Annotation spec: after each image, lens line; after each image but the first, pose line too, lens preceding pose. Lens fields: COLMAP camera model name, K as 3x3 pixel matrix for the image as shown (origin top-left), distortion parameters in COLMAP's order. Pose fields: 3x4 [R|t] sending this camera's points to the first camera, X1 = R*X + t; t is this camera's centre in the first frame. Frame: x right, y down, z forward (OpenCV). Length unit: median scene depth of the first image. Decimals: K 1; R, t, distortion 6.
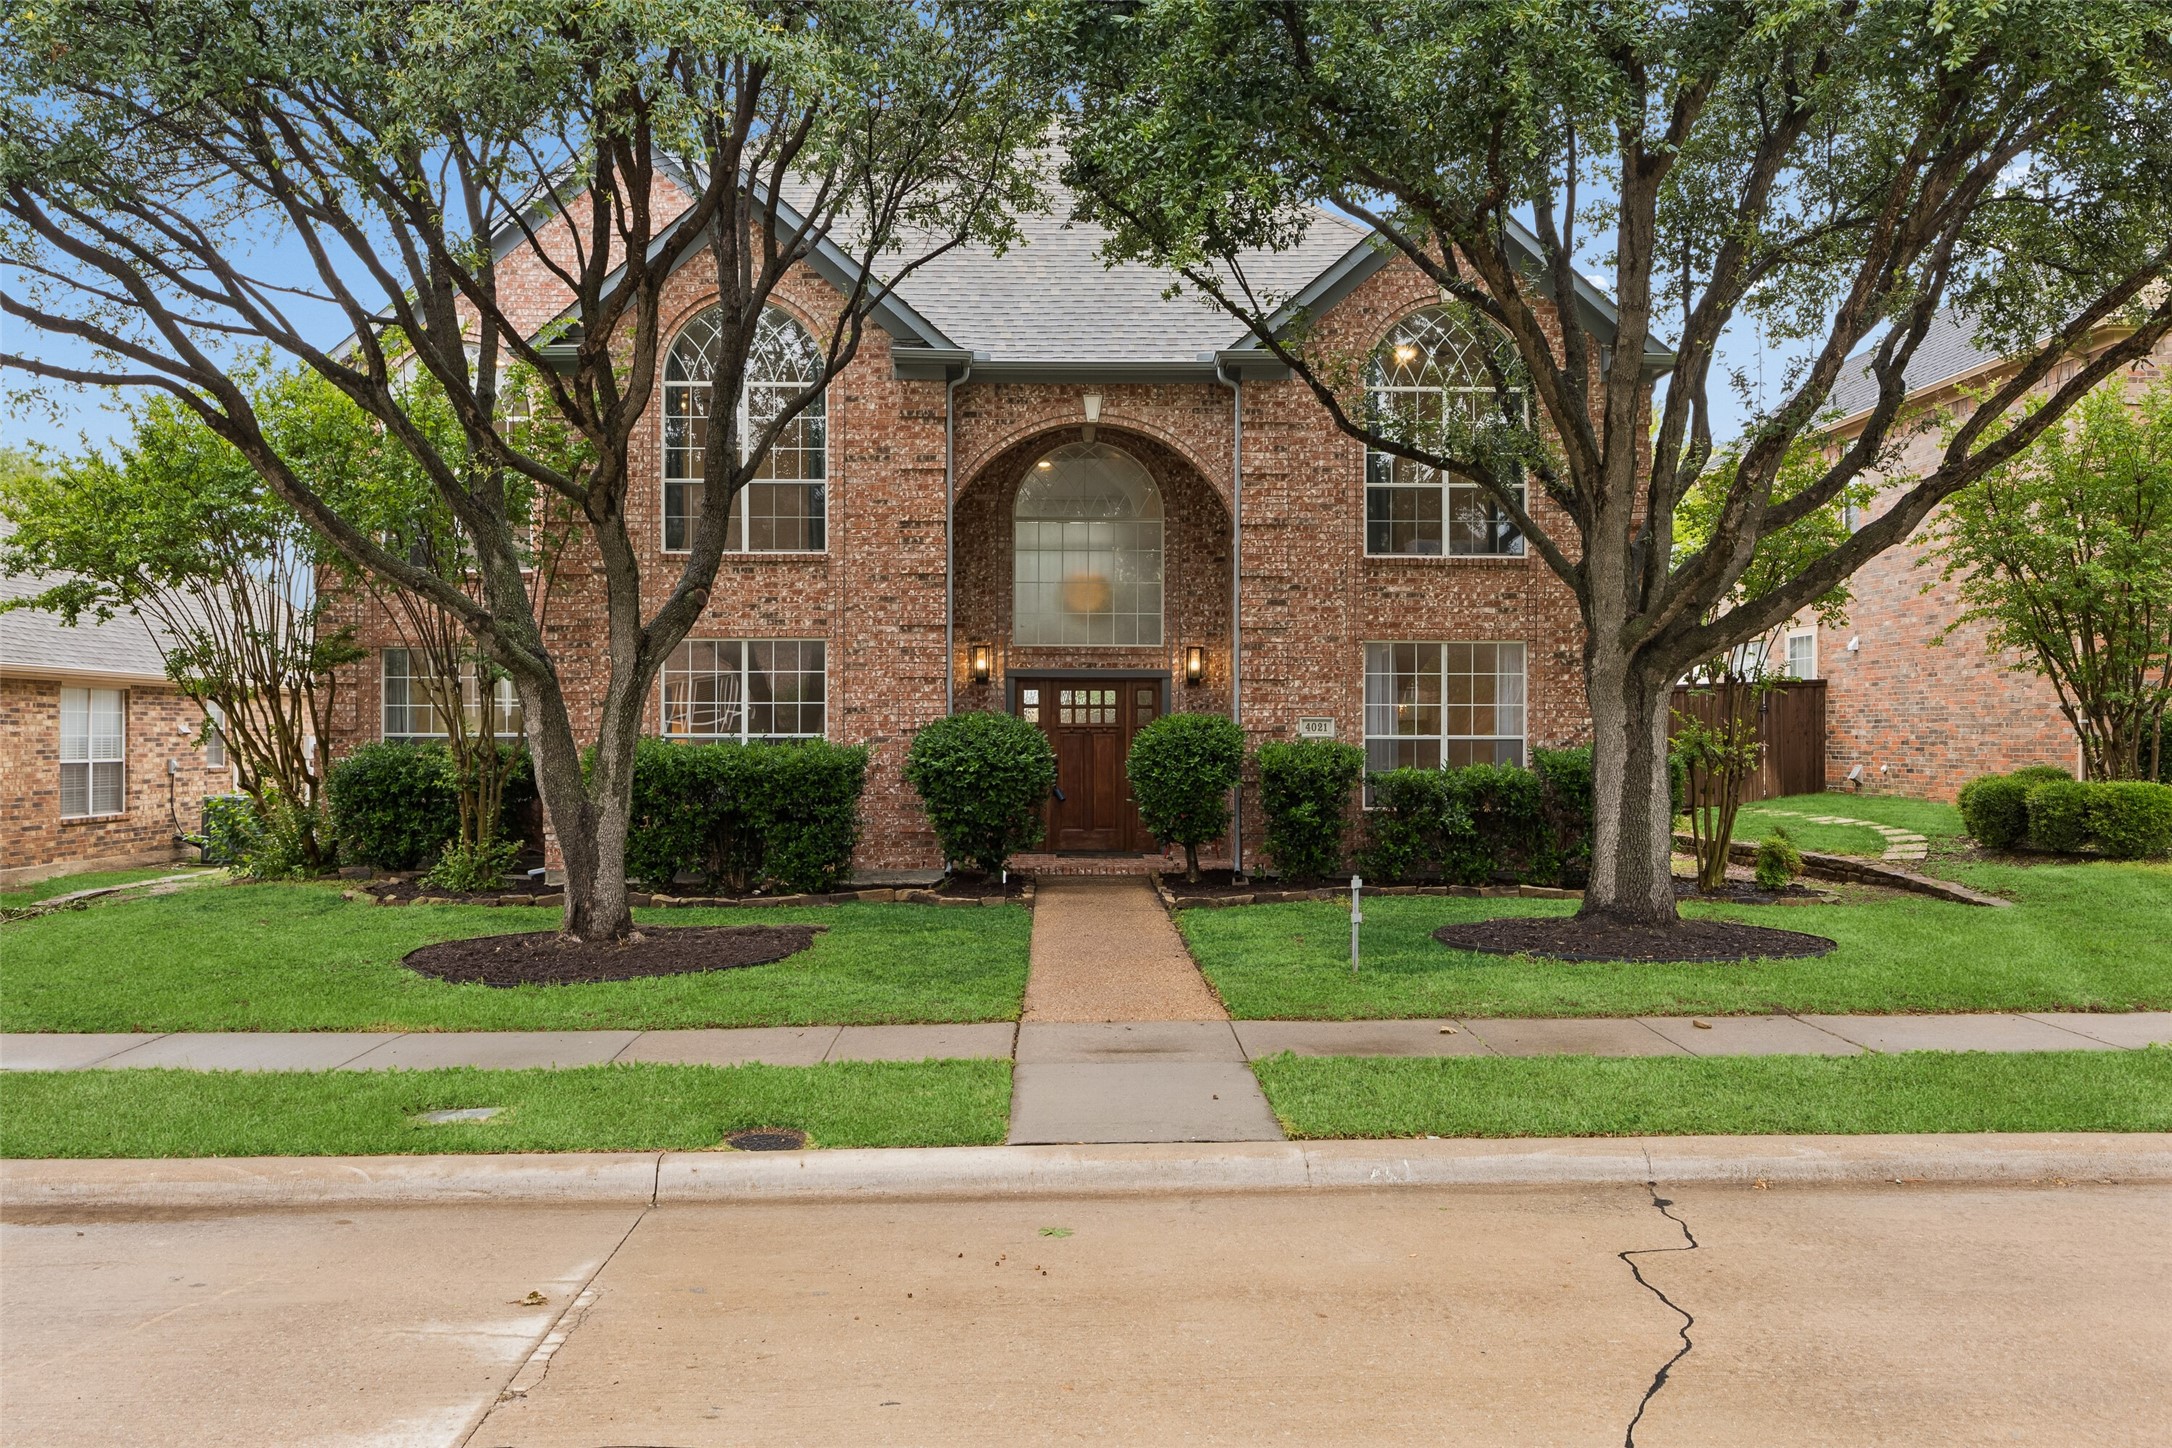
lens RADIAL K [[1804.3, 0, 1121.0], [0, 1804.3, 662.6], [0, 0, 1]] dist [0.045227, 0.005956]
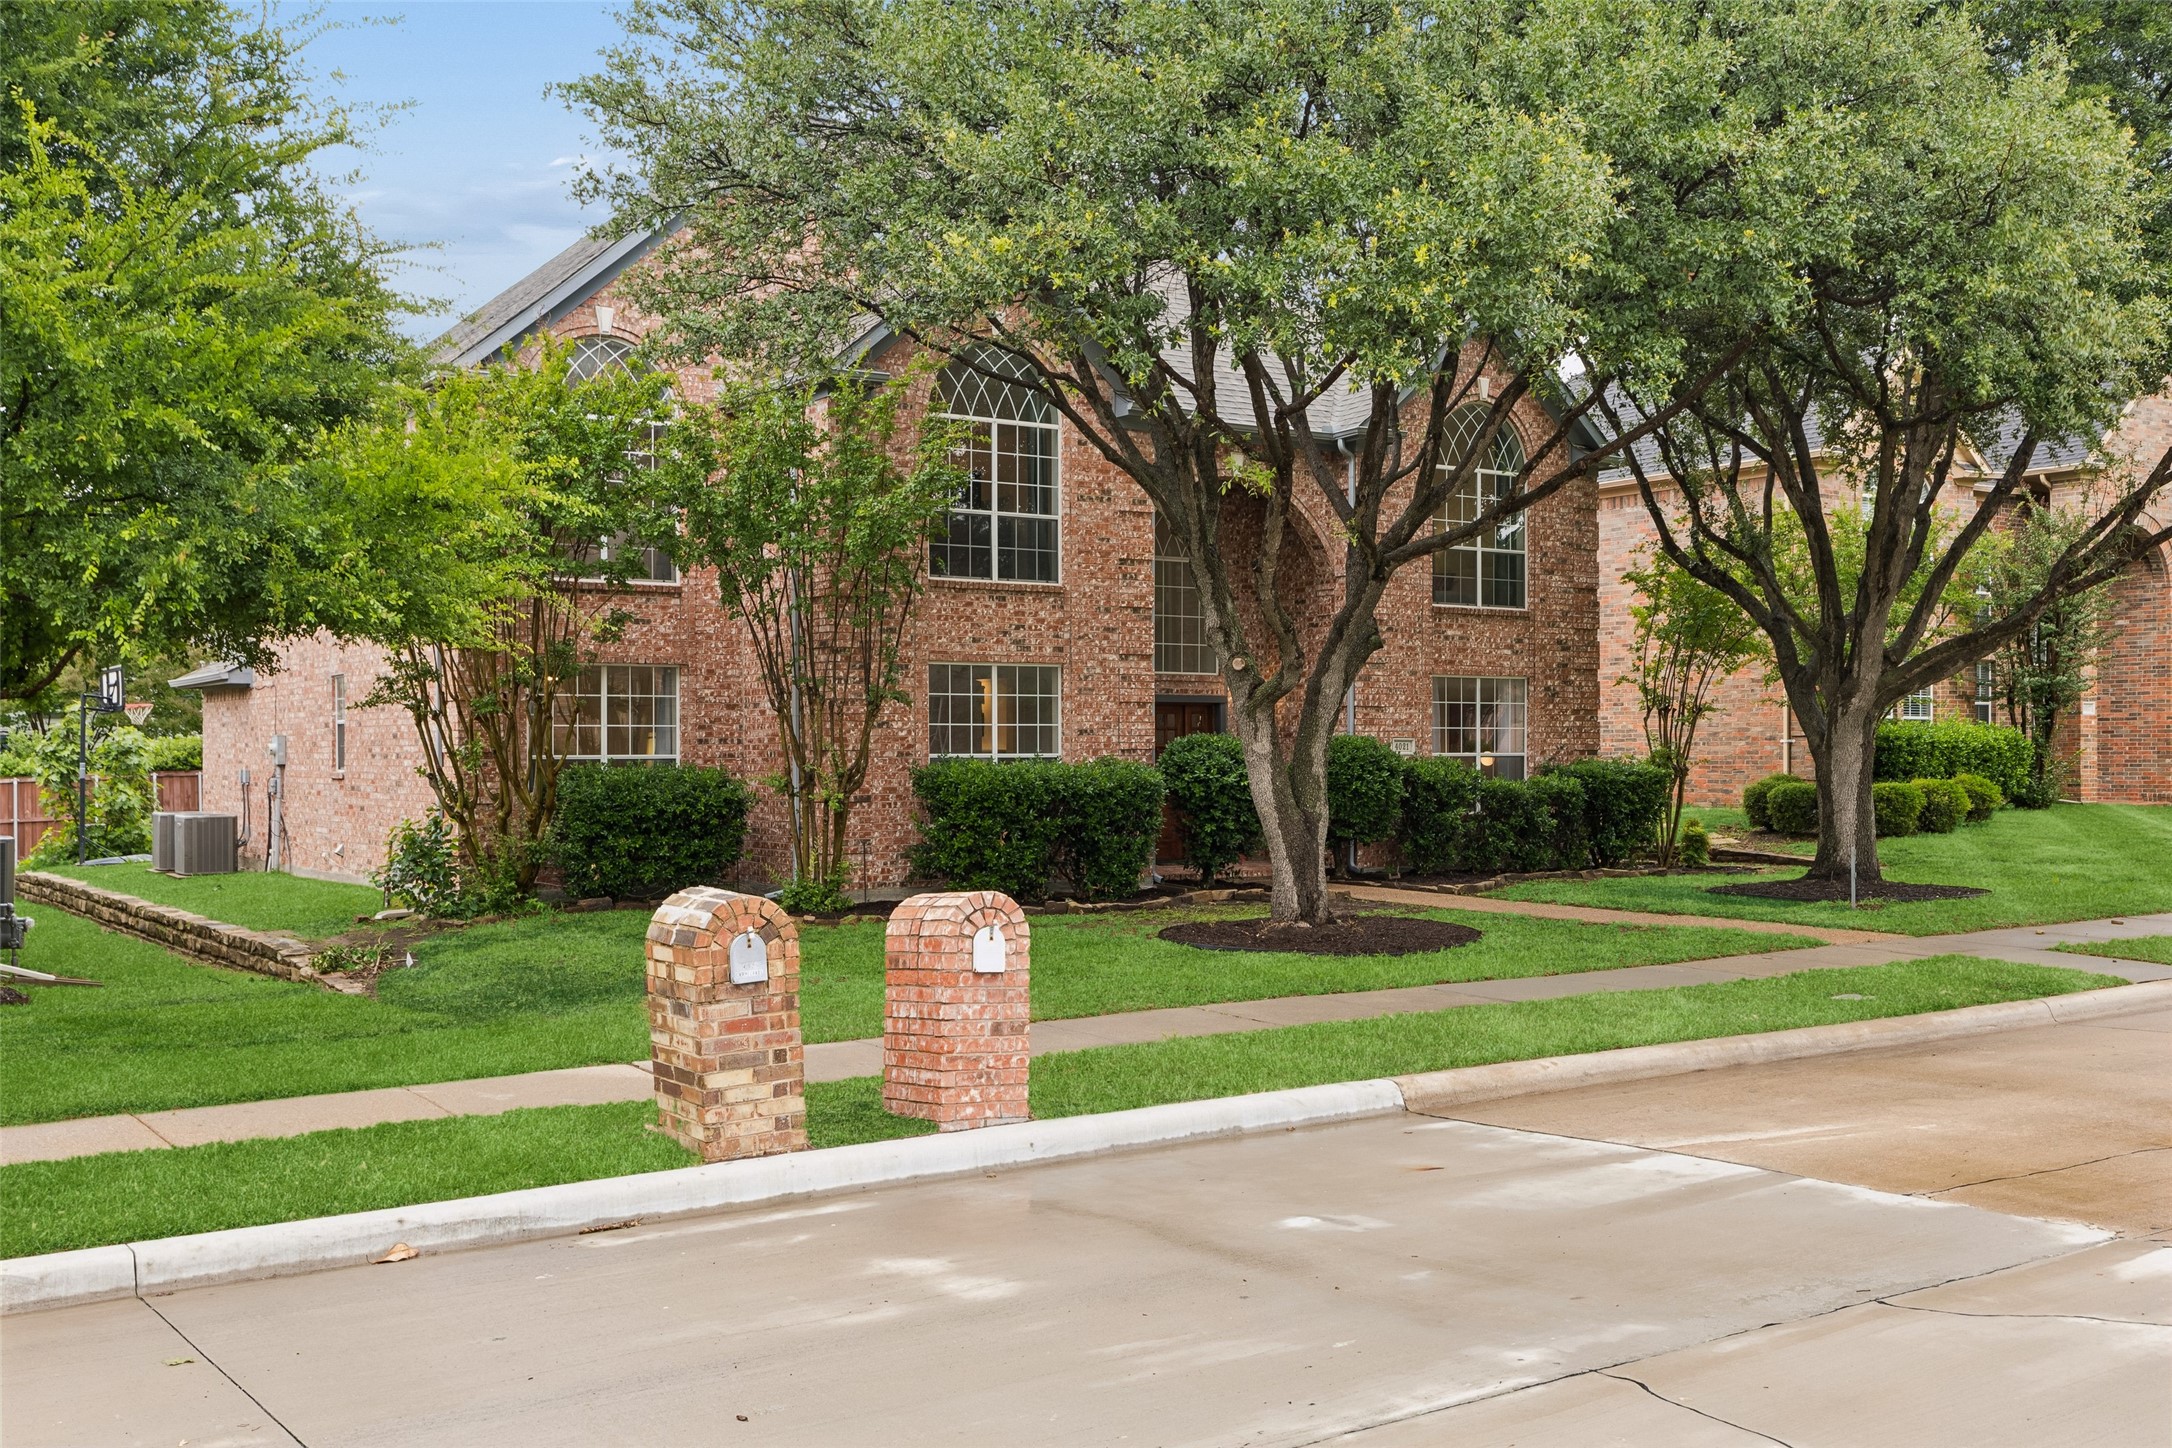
lens RADIAL K [[2048.8, 0, 1096.6], [0, 2048.8, 715.4], [0, 0, 1]] dist [-0.011943, 0.000000]
pose [[0.844112, 0.005502, 0.536139, -0.791397], [-0.015953, 0.999762, 0.014858, -0.001668], [-0.535930, -0.021095, 0.843999, -0.037955]]
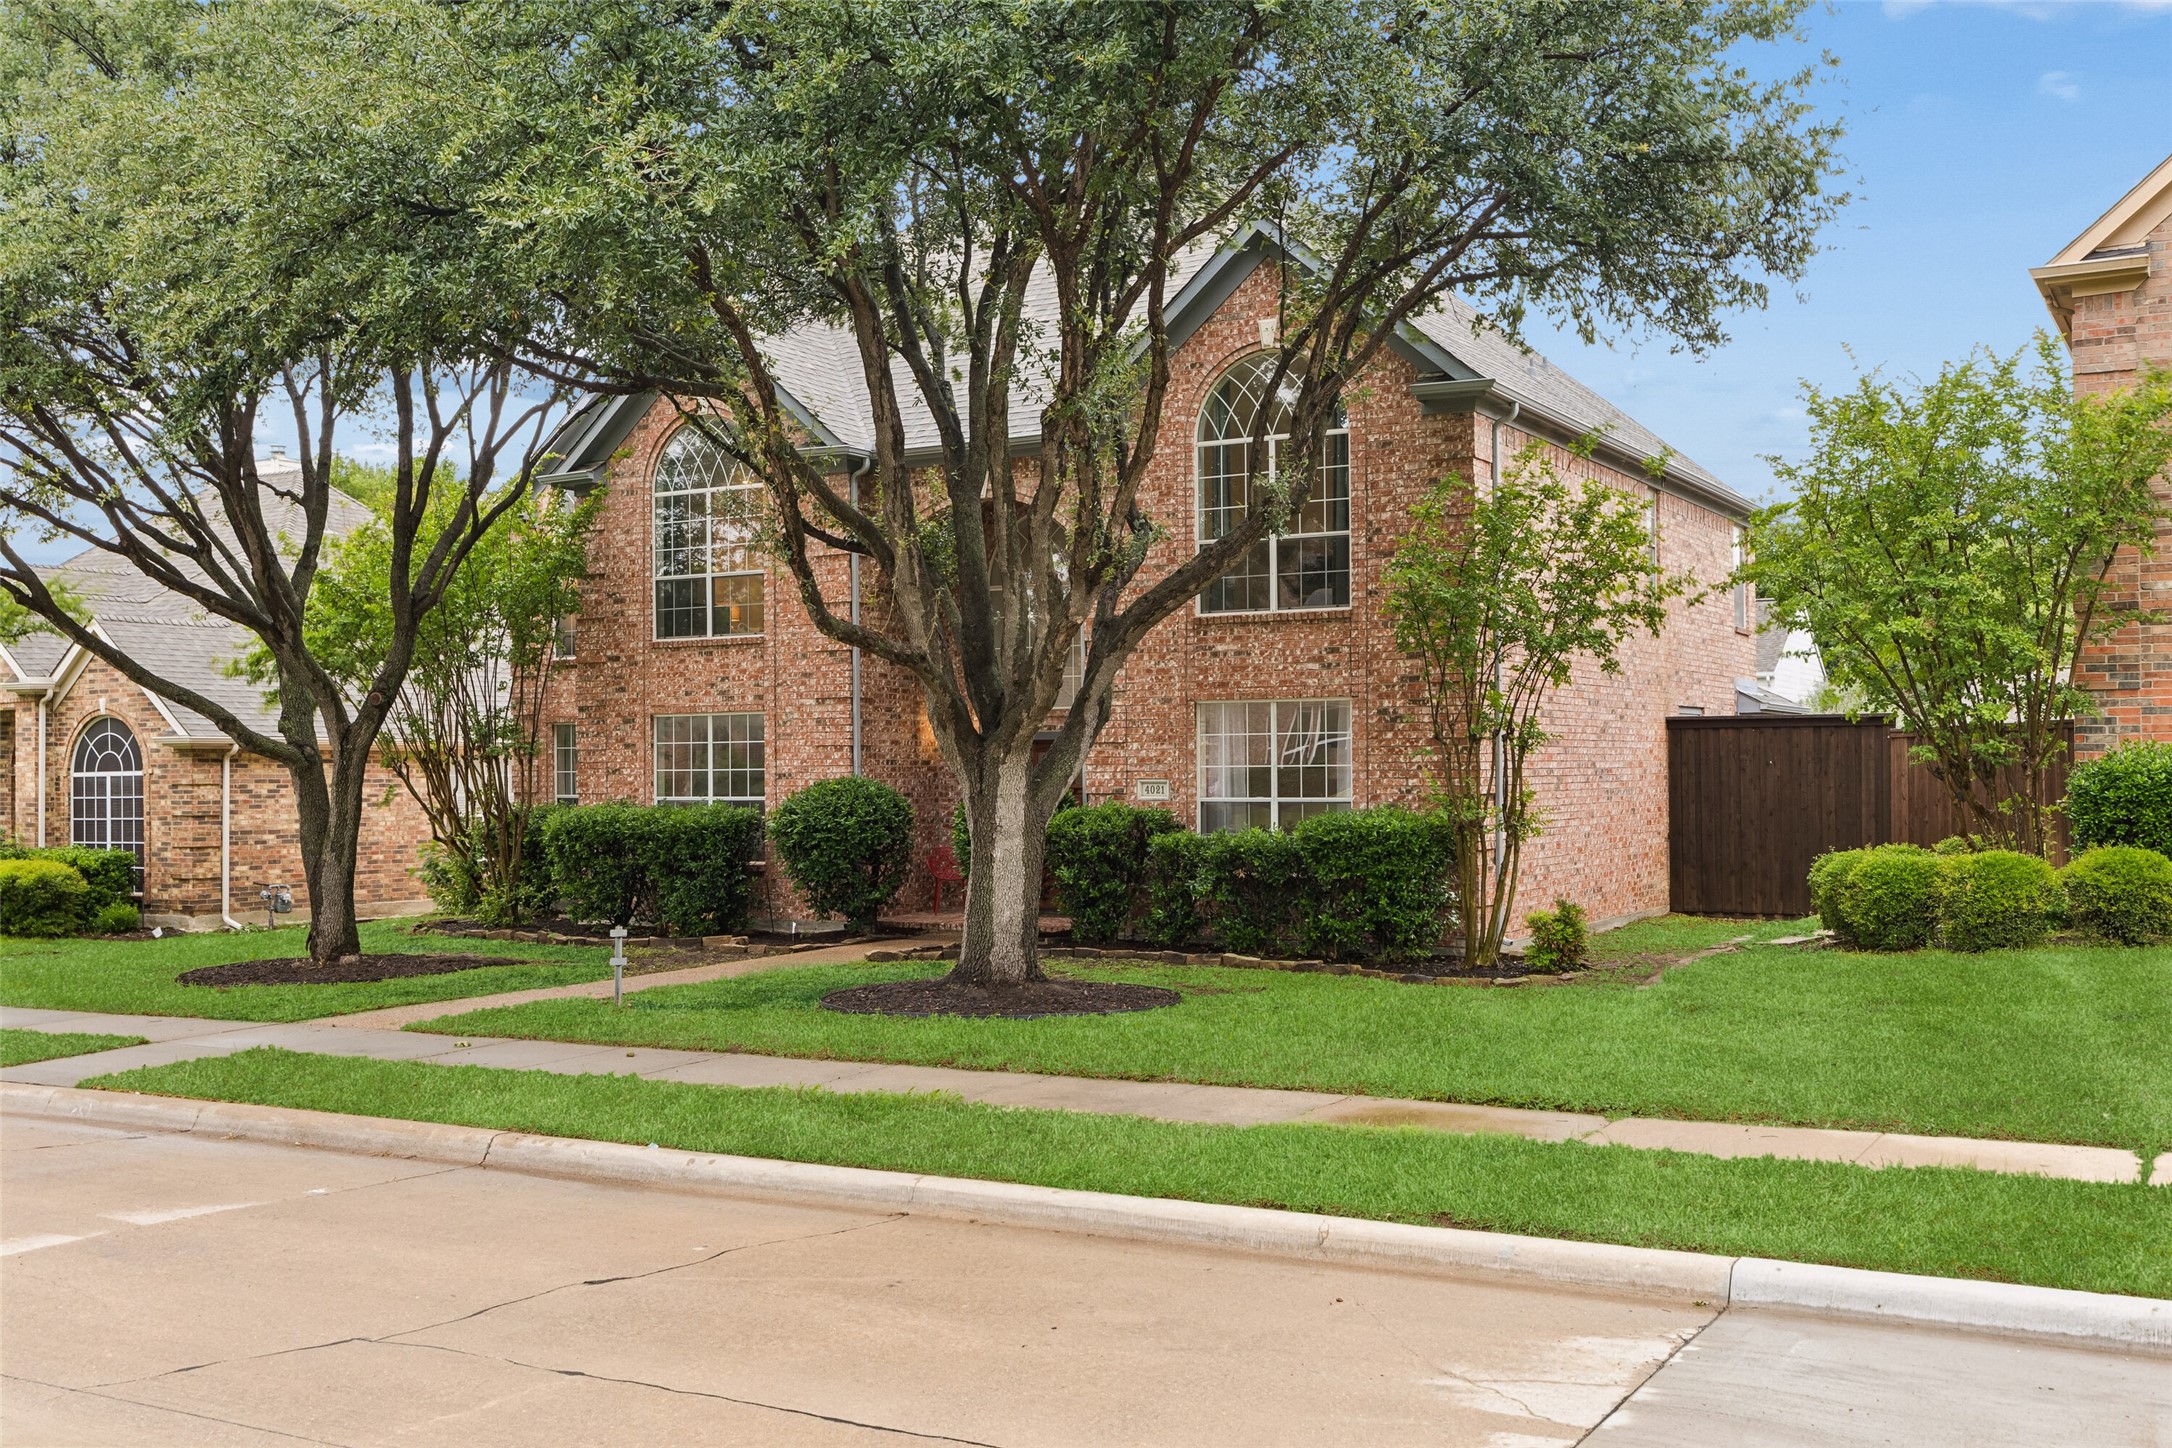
lens RADIAL K [[2048.8, 0, 1094.2], [0, 2048.8, 739.5], [0, 0, 1]] dist [-0.011943, 0.000000]
pose [[0.855600, -0.015474, -0.517406, 0.664163], [0.020817, 0.999773, 0.004524, 0.002344], [0.517219, -0.014641, 0.855728, 0.017699]]
